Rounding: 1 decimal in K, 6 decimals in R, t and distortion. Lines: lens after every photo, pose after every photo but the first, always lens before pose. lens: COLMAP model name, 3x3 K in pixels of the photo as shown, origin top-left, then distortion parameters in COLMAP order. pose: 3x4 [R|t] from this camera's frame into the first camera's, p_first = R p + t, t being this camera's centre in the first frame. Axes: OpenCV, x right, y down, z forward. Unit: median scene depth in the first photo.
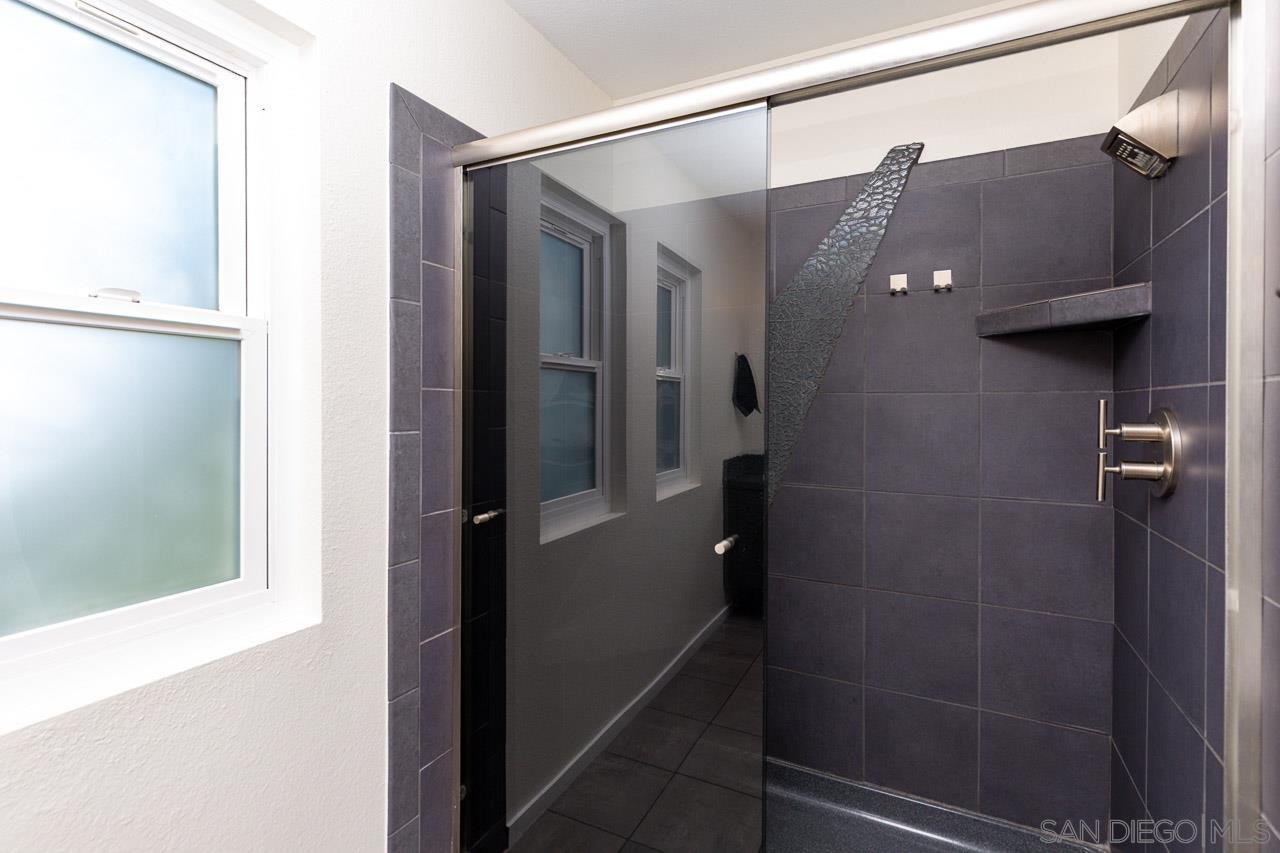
lens RADIAL K [[577.7, 0, 636.4], [0, 577.7, 415.7], [0, 0, 1]] dist [0.003421, 0.000508]
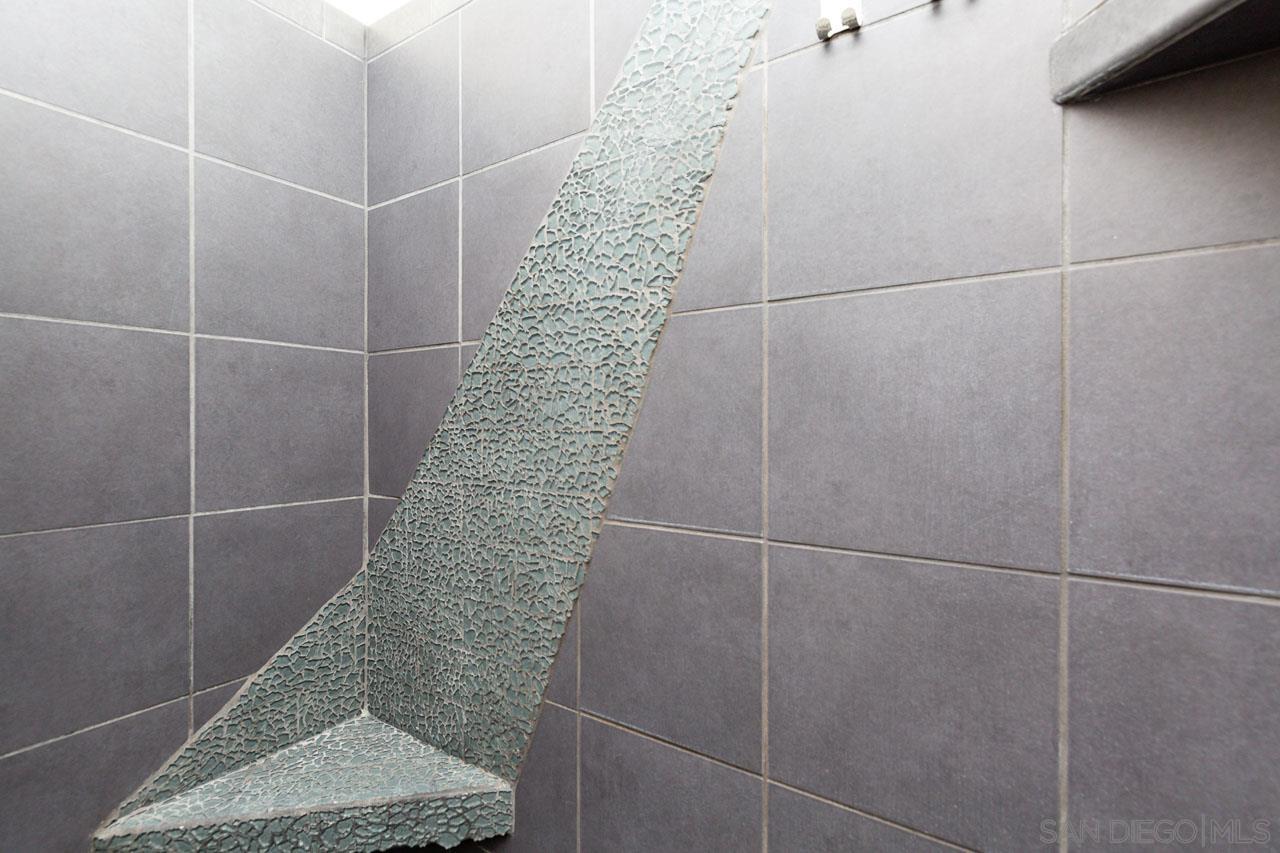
lens RADIAL K [[577.7, 0, 645.9], [0, 577.7, 429.6], [0, 0, 1]] dist [0.003421, 0.000508]
pose [[0.995232, -0.002571, -0.097498, 0.350446], [0.002562, 0.999997, -0.000220, 0.050388], [0.097498, -0.000031, 0.995236, 0.583113]]
